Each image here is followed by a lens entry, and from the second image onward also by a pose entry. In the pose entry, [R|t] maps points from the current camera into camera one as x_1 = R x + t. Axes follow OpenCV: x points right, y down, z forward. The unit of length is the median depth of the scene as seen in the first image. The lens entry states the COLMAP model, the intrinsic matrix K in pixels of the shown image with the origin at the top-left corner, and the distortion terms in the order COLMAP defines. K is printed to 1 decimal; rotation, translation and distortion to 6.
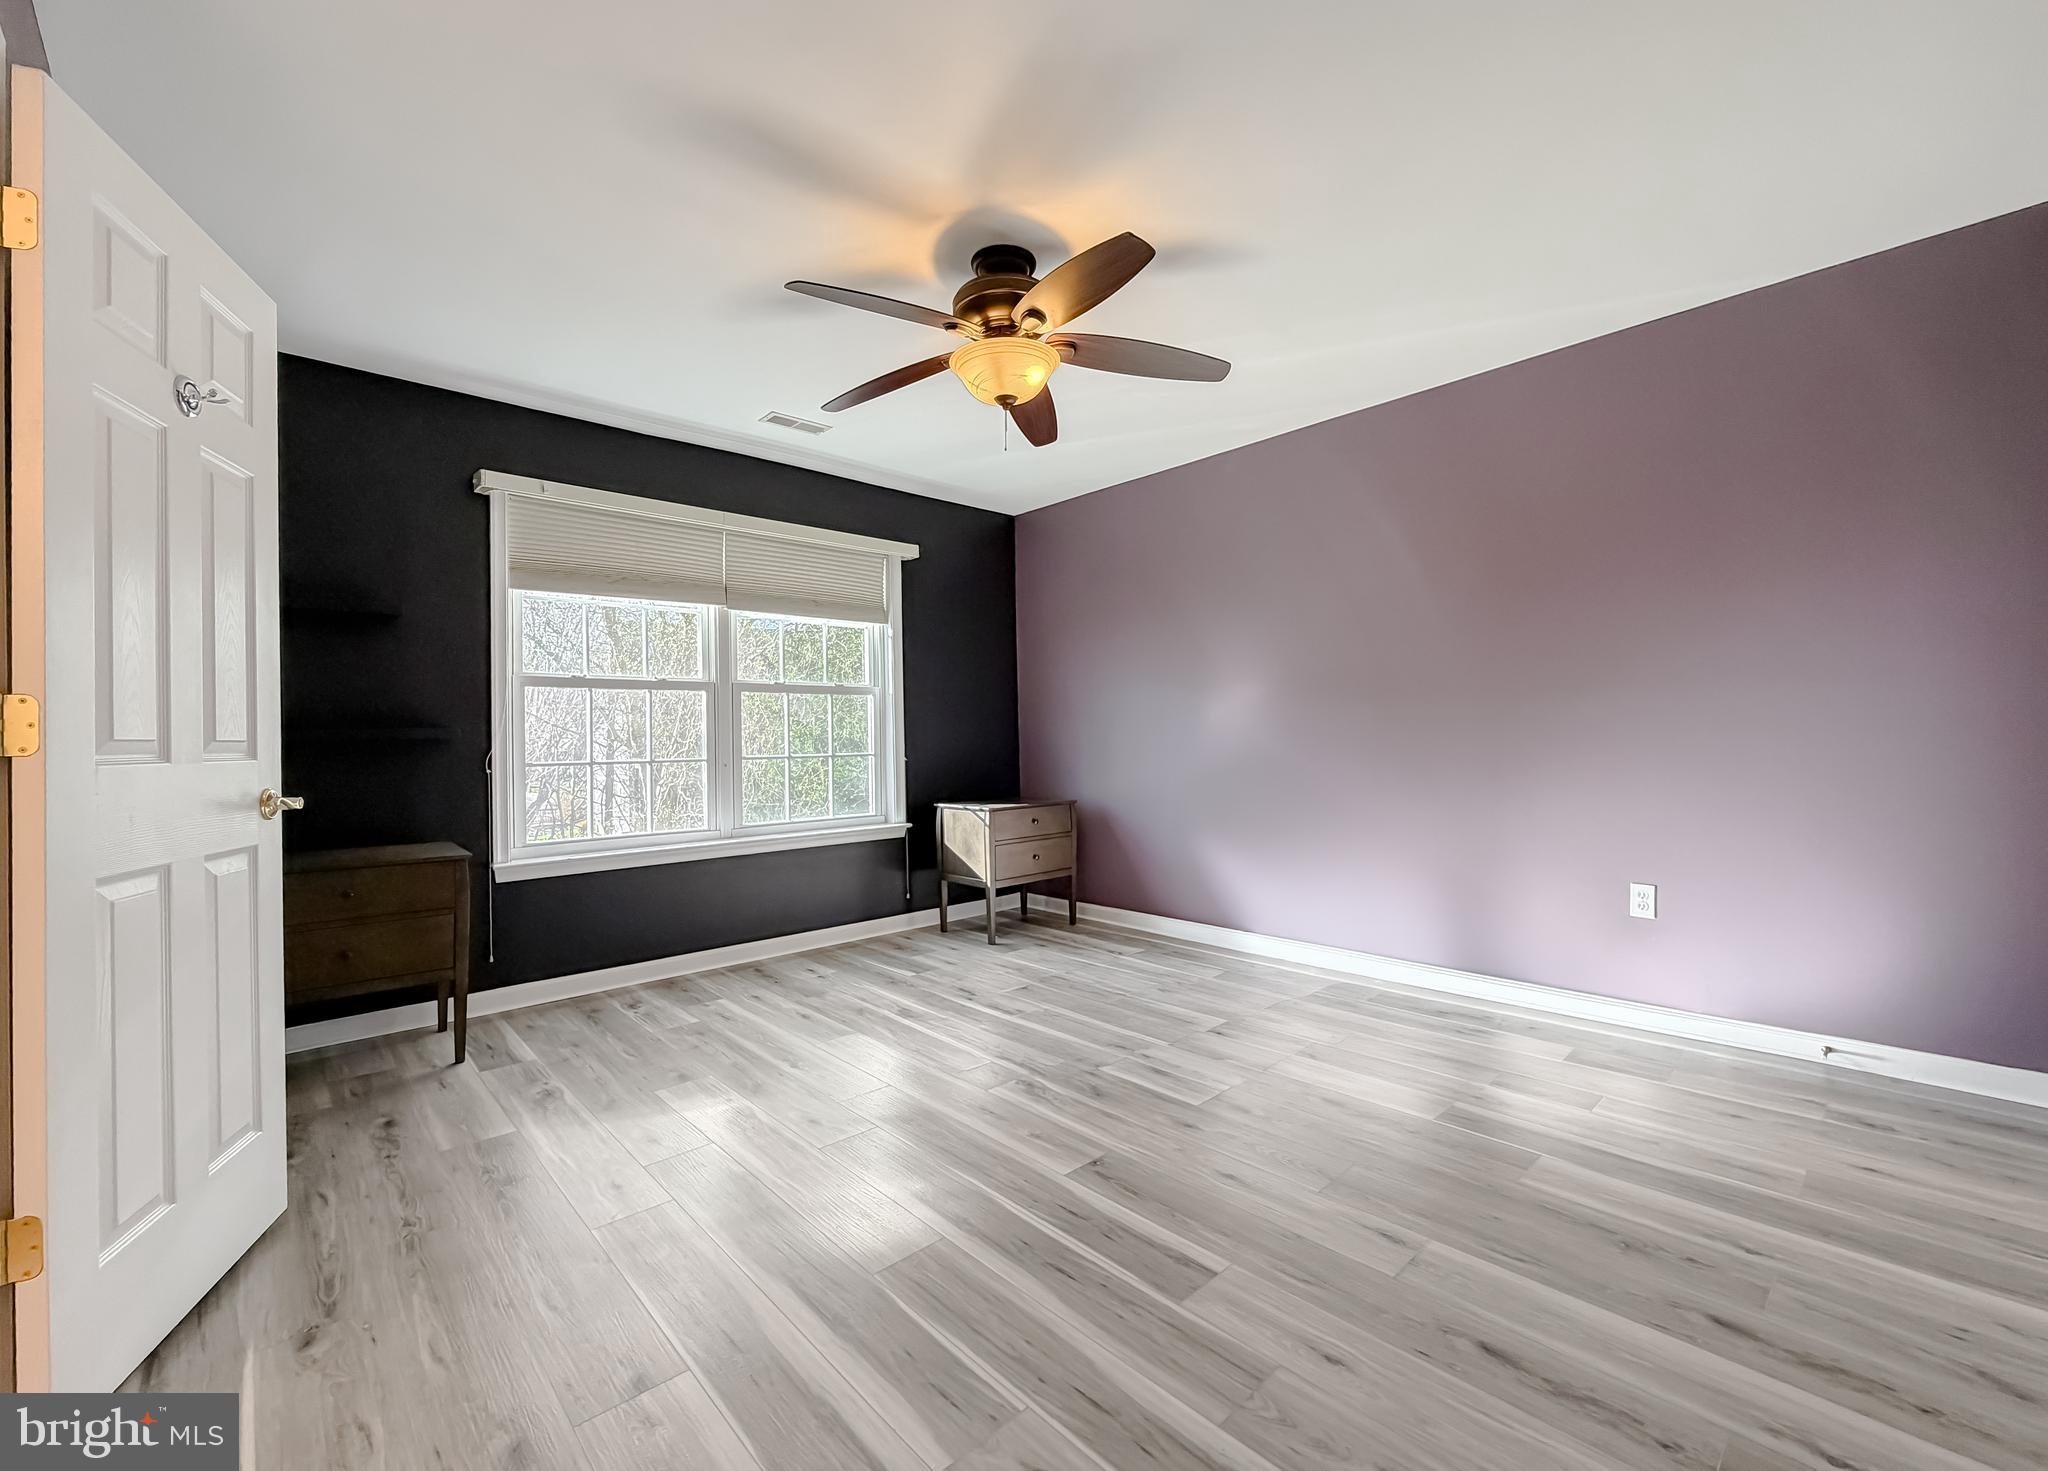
lens RADIAL K [[838.8, 0, 1024.0], [0, 838.8, 735.5], [0, 0, 1]] dist [0.000461, 0.000081]
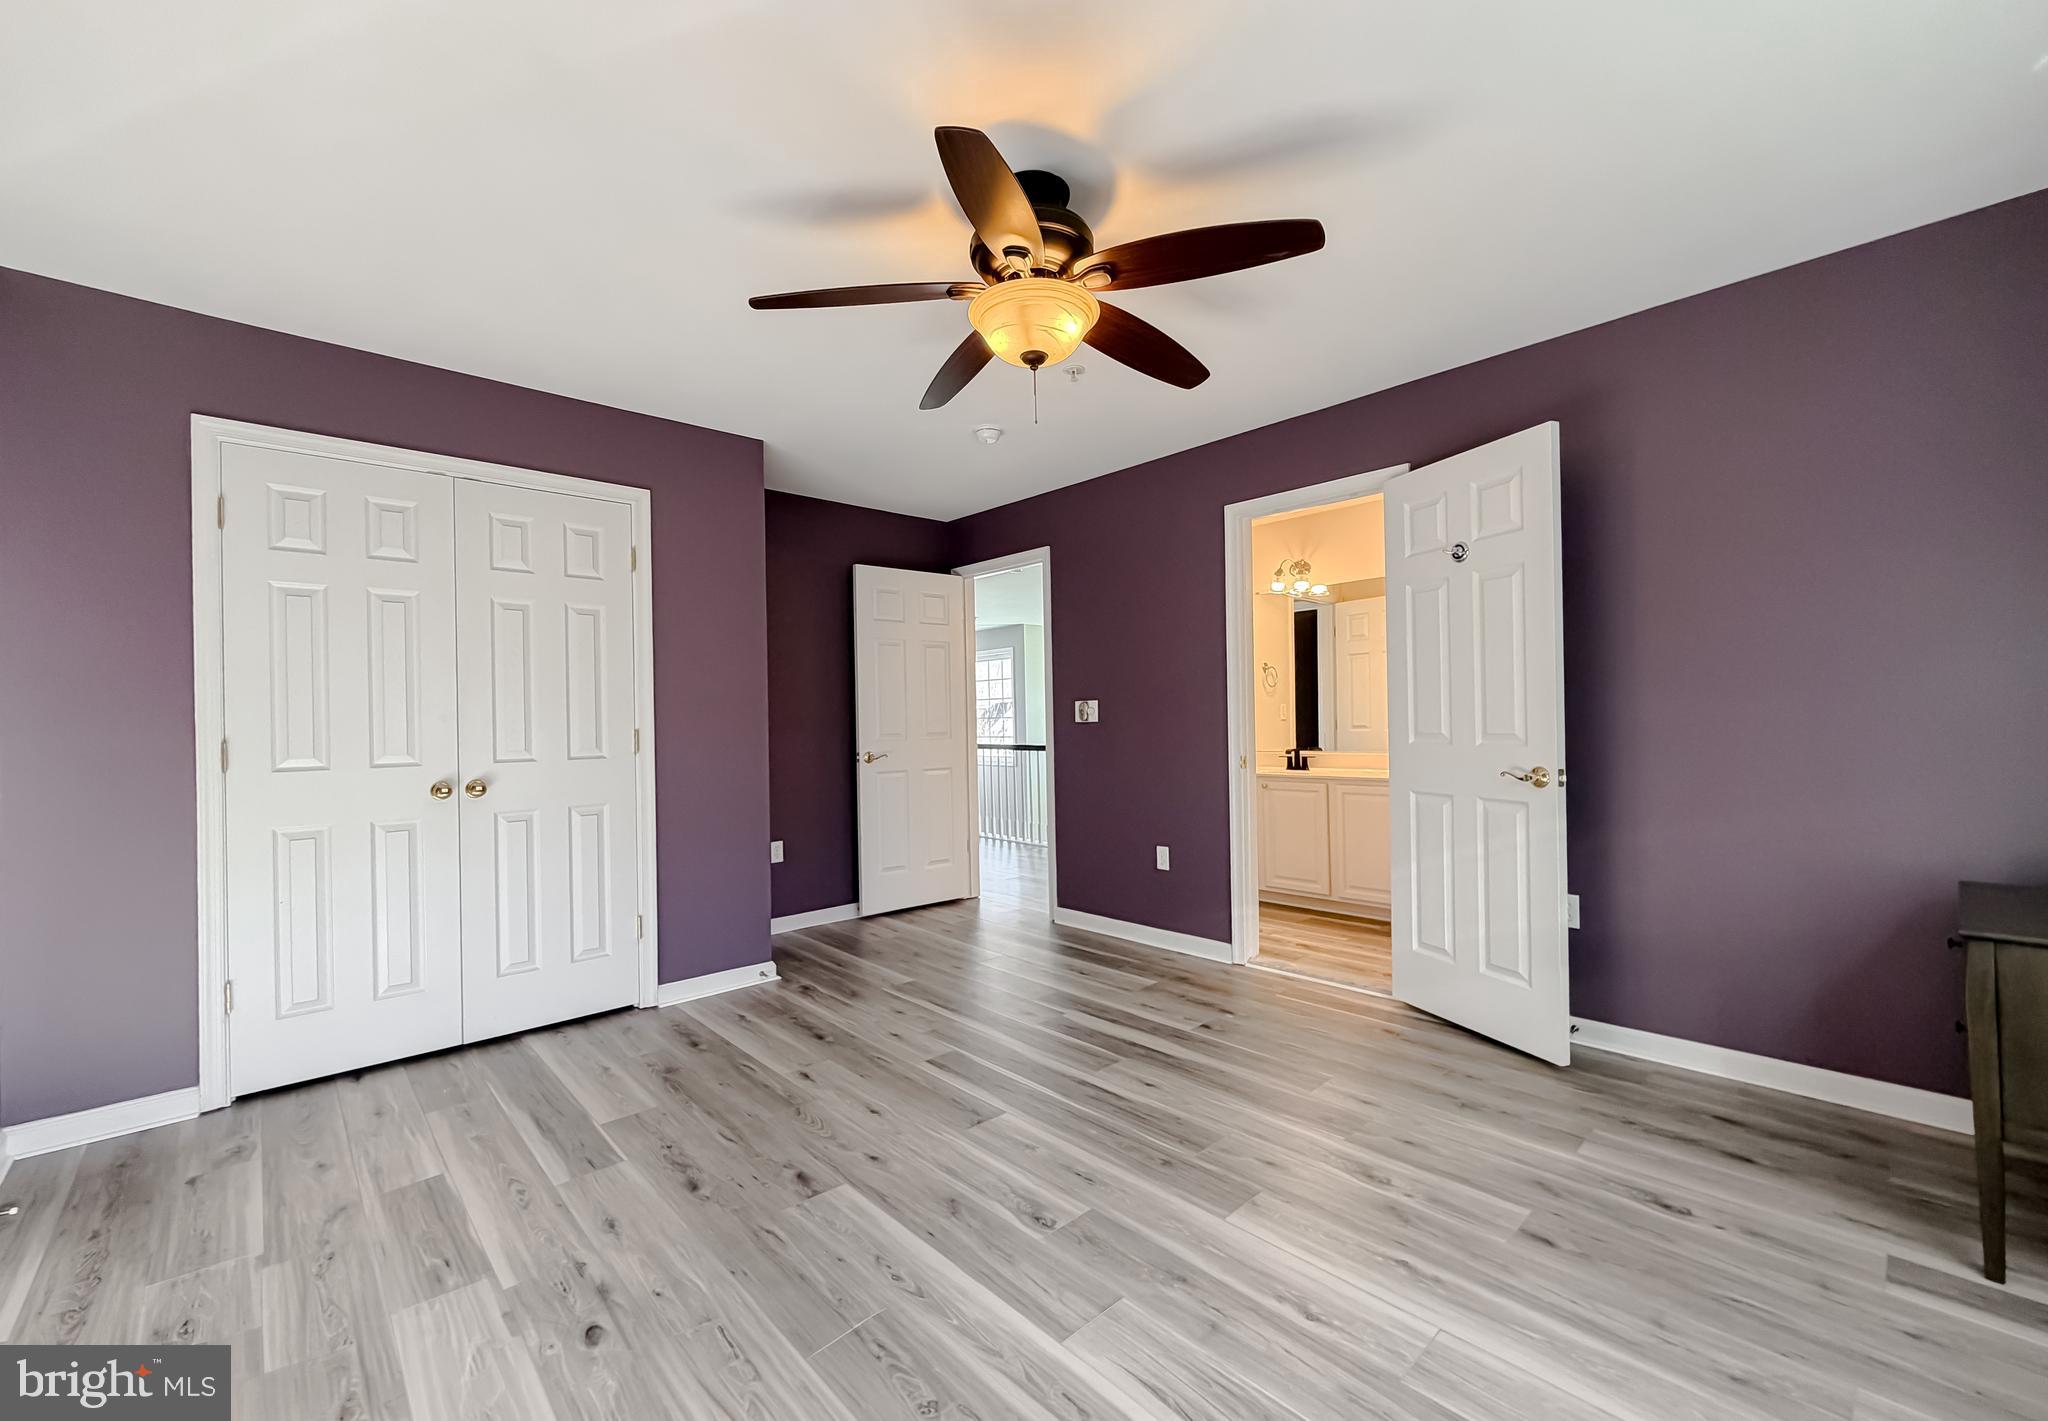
lens RADIAL K [[836.8, 0, 1017.7], [0, 836.8, 722.4], [0, 0, 1]] dist [-0.001758, -0.000306]
pose [[-0.999361, 0.035601, 0.003344, 0.004721], [0.035609, 0.999363, 0.002431, -0.027575], [-0.003256, 0.002549, -0.999991, 1.322072]]
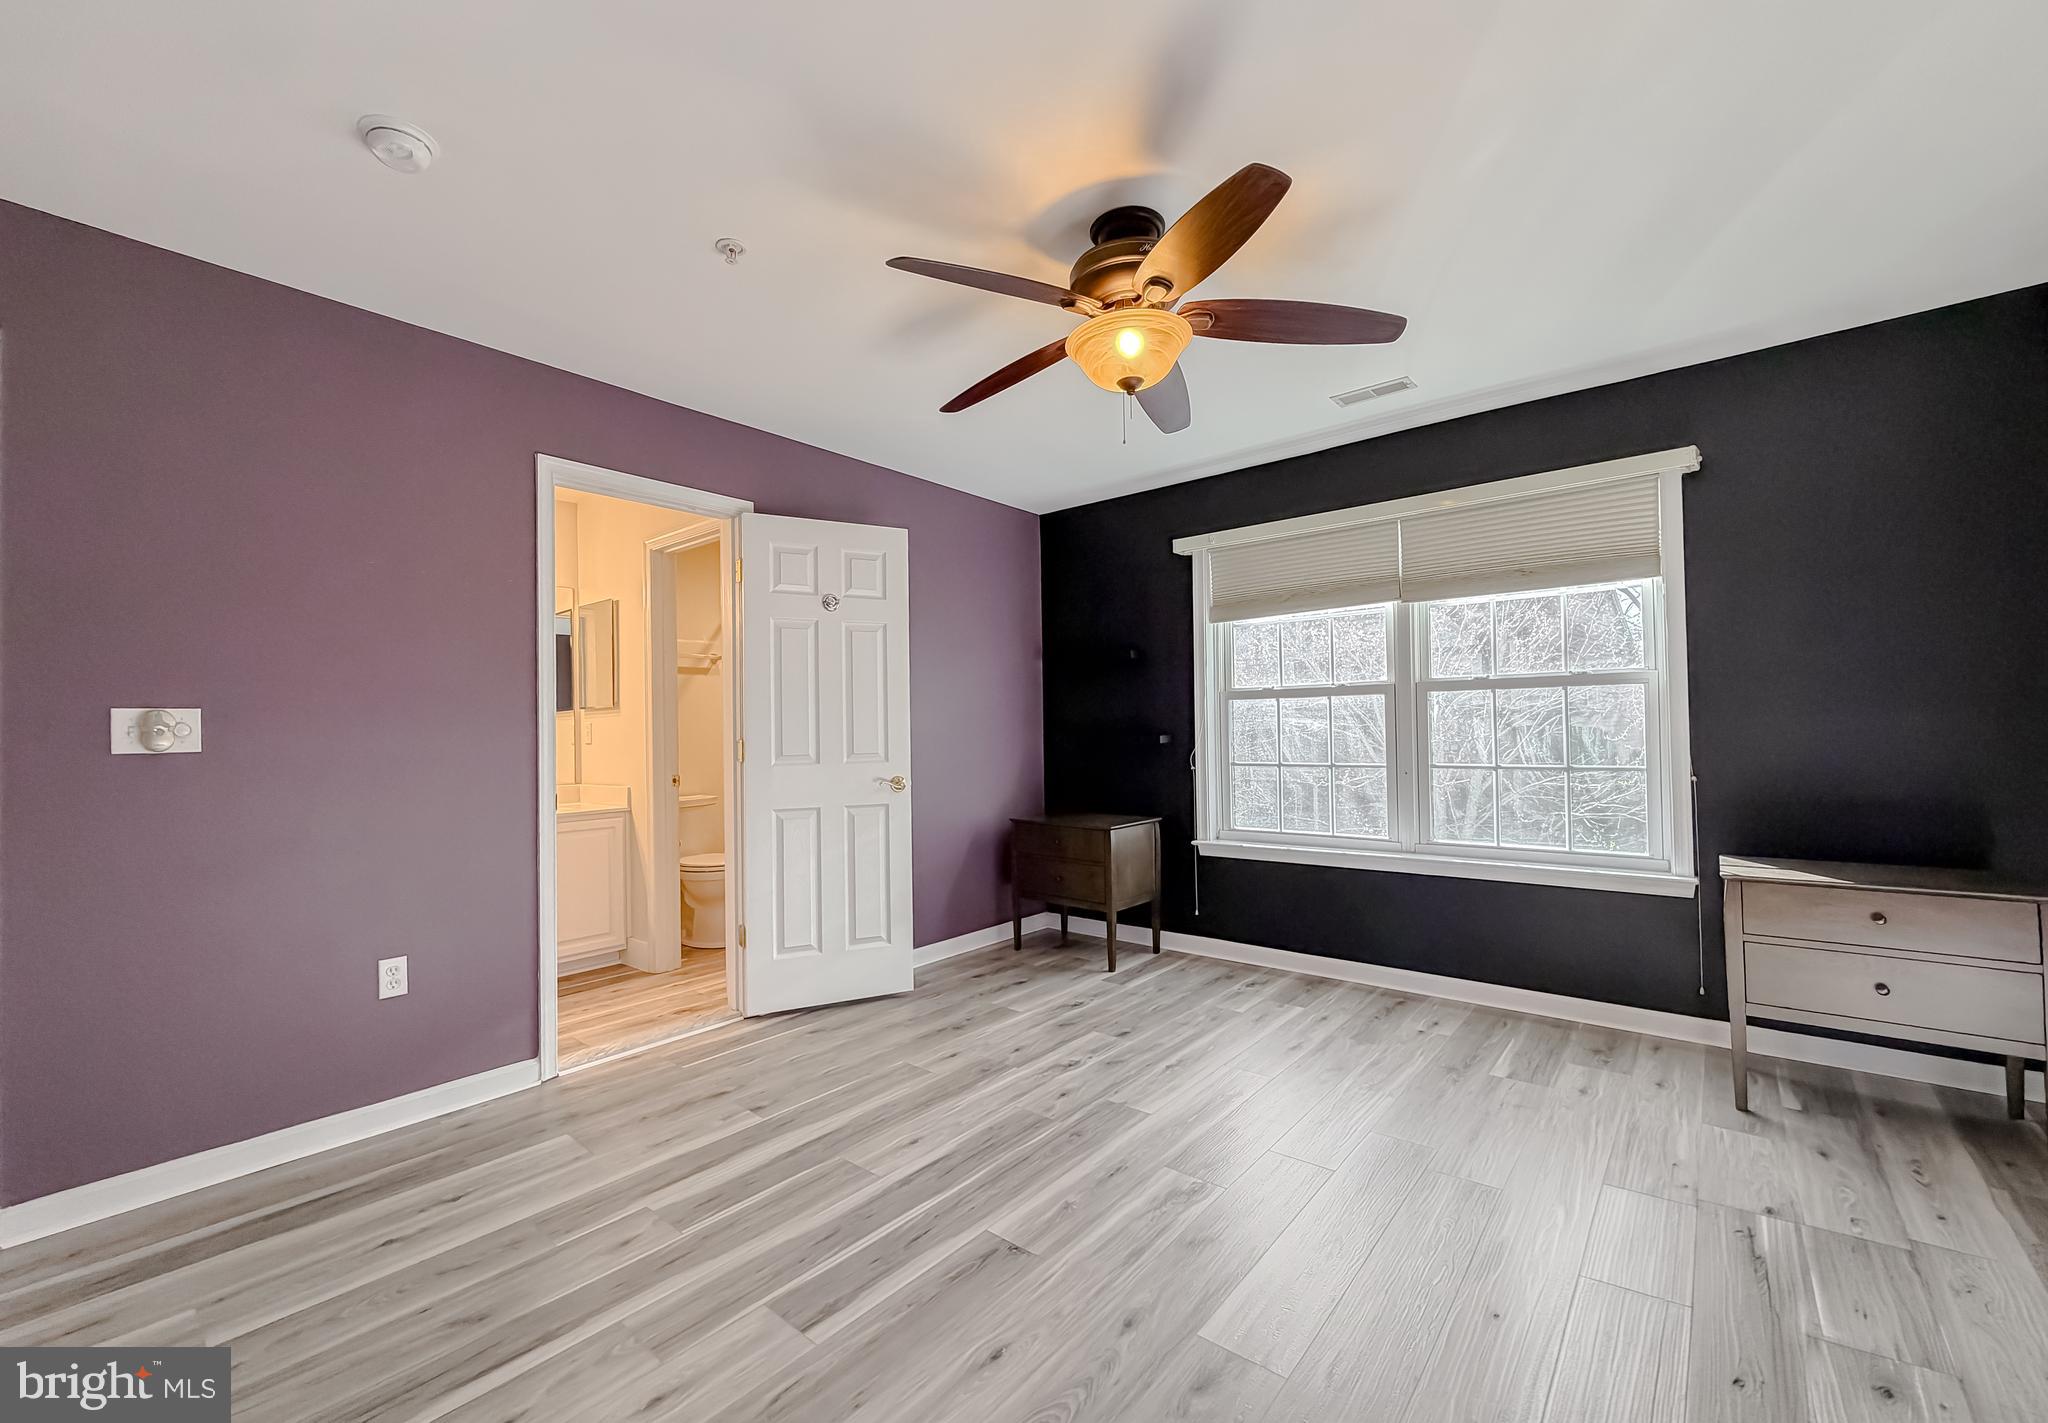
lens RADIAL K [[836.8, 0, 1017.7], [0, 836.8, 723.4], [0, 0, 1]] dist [-0.001758, -0.000306]
pose [[0.127195, 0.002799, -0.991874, 0.596714], [0.015106, 0.999875, 0.004759, -0.035517], [0.991763, -0.015589, 0.127137, 0.550088]]
